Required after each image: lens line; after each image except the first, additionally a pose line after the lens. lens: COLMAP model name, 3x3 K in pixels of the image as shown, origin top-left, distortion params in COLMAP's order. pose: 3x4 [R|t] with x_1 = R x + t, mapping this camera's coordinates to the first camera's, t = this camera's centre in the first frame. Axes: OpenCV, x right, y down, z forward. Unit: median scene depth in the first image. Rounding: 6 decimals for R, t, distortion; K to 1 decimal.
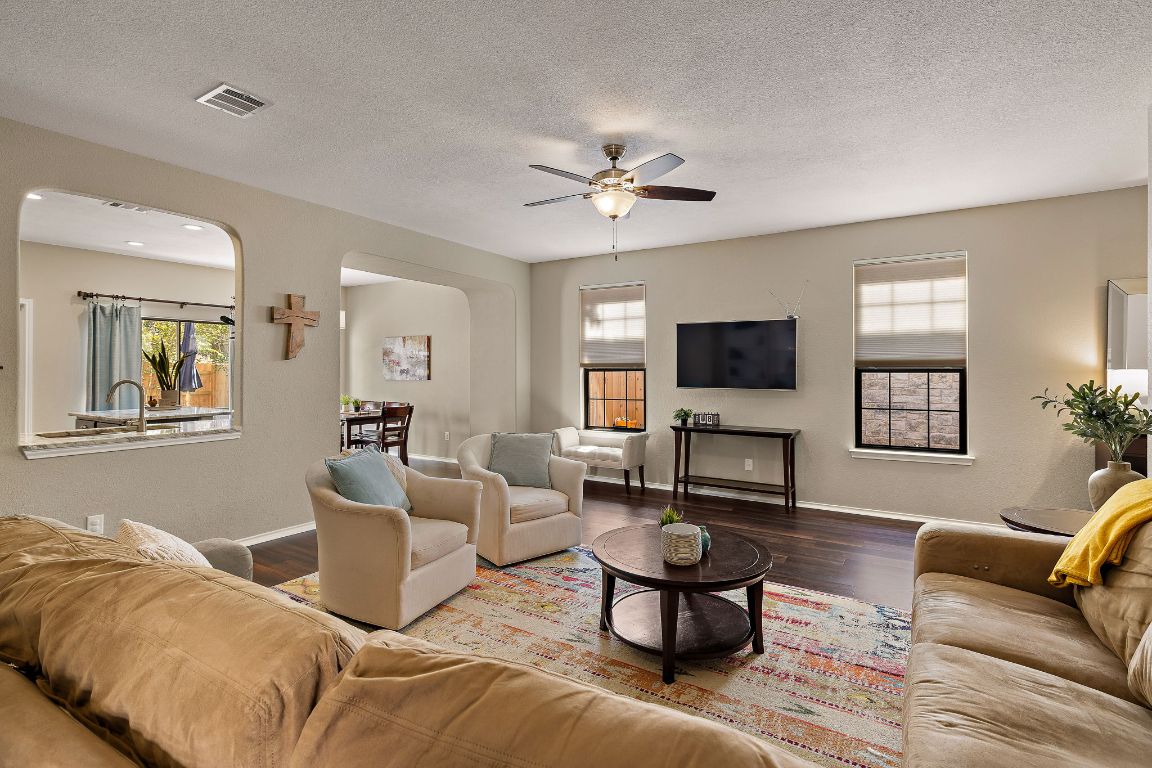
lens RADIAL K [[529.7, 0, 571.7], [0, 529.7, 376.4], [0, 0, 1]] dist [-0.001611, 0.000085]
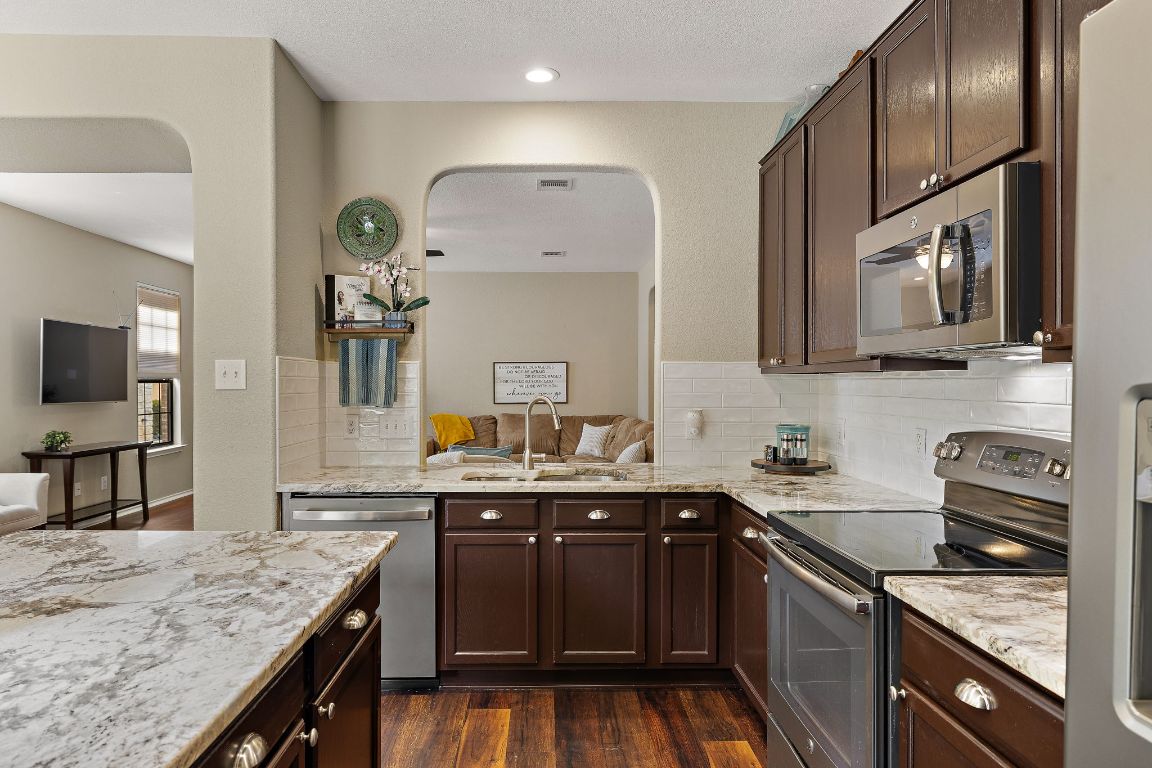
lens RADIAL K [[722.2, 0, 557.2], [0, 722.2, 391.0], [0, 0, 1]] dist [-0.006728, 0.007847]
pose [[-0.532087, -0.016272, 0.846533, -1.171728], [-0.000732, 0.999824, 0.018759, -0.019176], [-0.846689, 0.009362, -0.532005, 1.026734]]
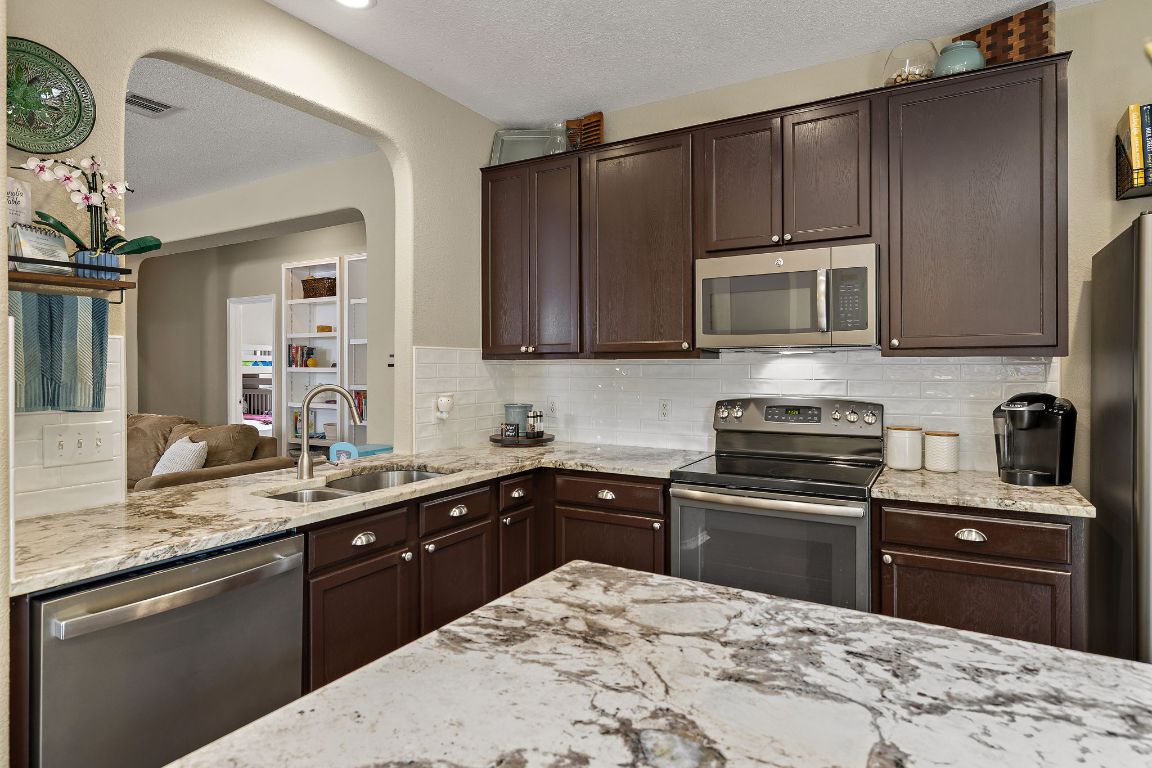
lens RADIAL K [[619.3, 0, 615.0], [0, 619.3, 364.5], [0, 0, 1]] dist [0.000770, 0.000727]
pose [[-0.999022, -0.004014, -0.044030, -0.783577], [-0.004063, 0.999991, 0.001040, -0.018731], [0.044026, 0.001218, -0.999030, 1.161393]]
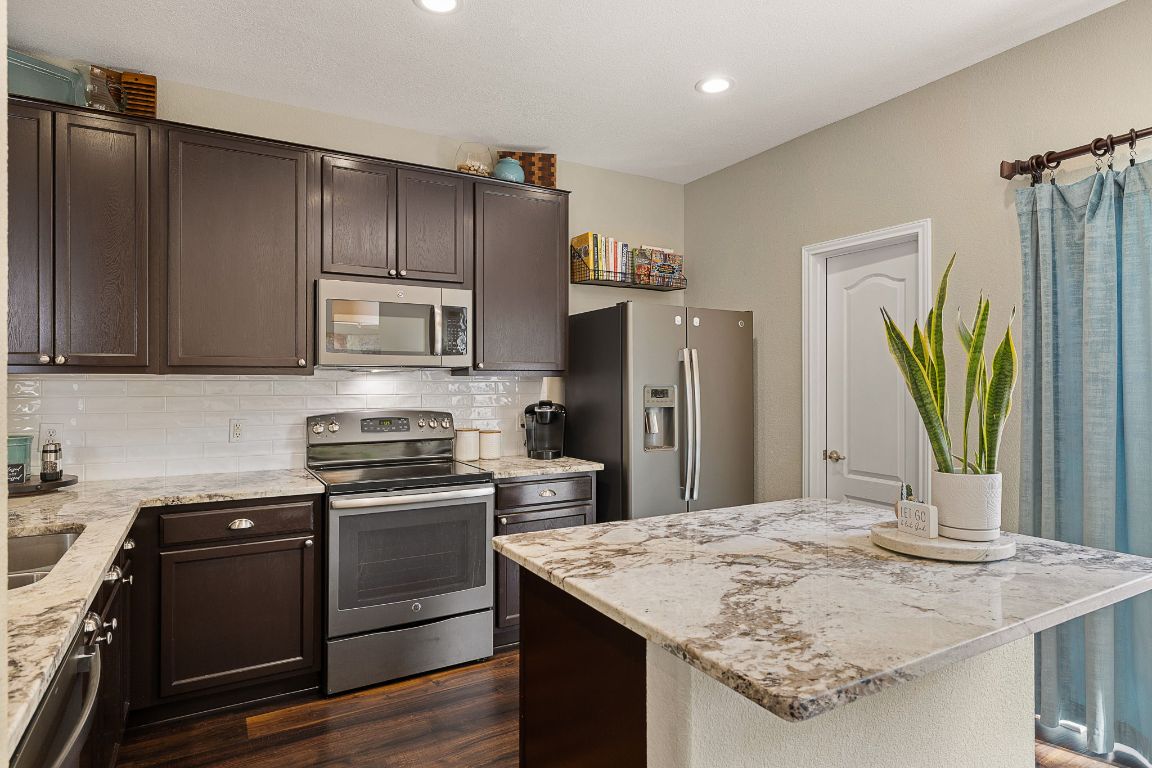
lens RADIAL K [[619.3, 0, 582.5], [0, 619.3, 381.2], [0, 0, 1]] dist [0.000770, 0.000727]
pose [[-0.478352, -0.007815, -0.878134, -0.500969], [-0.006095, 0.999966, -0.005580, -0.016847], [0.878147, 0.002683, -0.478383, 1.094976]]
